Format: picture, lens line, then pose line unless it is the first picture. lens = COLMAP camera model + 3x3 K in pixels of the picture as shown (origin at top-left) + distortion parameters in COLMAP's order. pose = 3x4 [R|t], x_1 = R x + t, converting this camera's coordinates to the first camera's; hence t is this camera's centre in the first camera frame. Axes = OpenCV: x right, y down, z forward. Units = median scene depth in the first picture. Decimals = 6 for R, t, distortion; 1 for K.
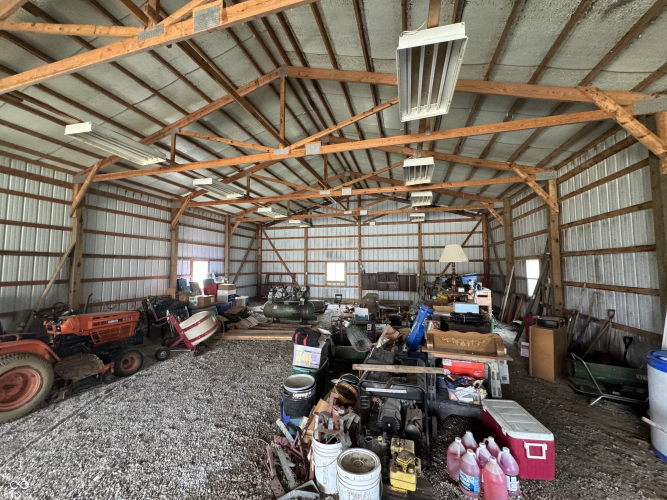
lens RADIAL K [[265.2, 0, 333.8], [0, 265.2, 250.6], [0, 0, 1]] dist [0.000220, -0.000178]
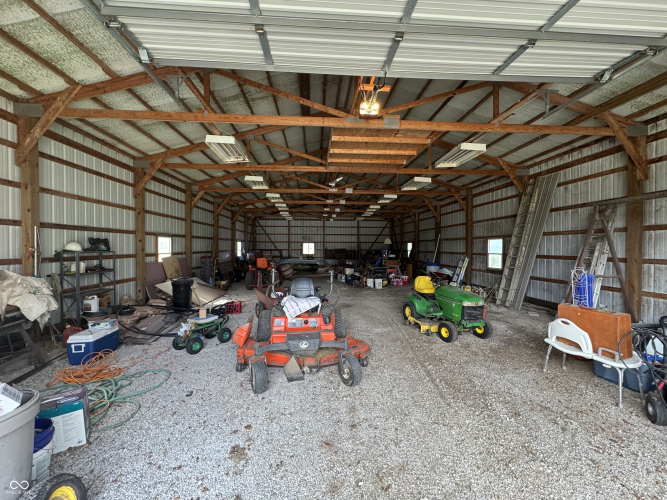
lens RADIAL K [[265.2, 0, 333.5], [0, 265.2, 249.1], [0, 0, 1]] dist [0.000220, -0.000178]
pose [[0.946717, 0.000888, 0.322066, -0.375963], [-0.023417, 0.997539, 0.066082, -0.028086], [-0.321215, -0.070103, 0.944408, -0.586464]]
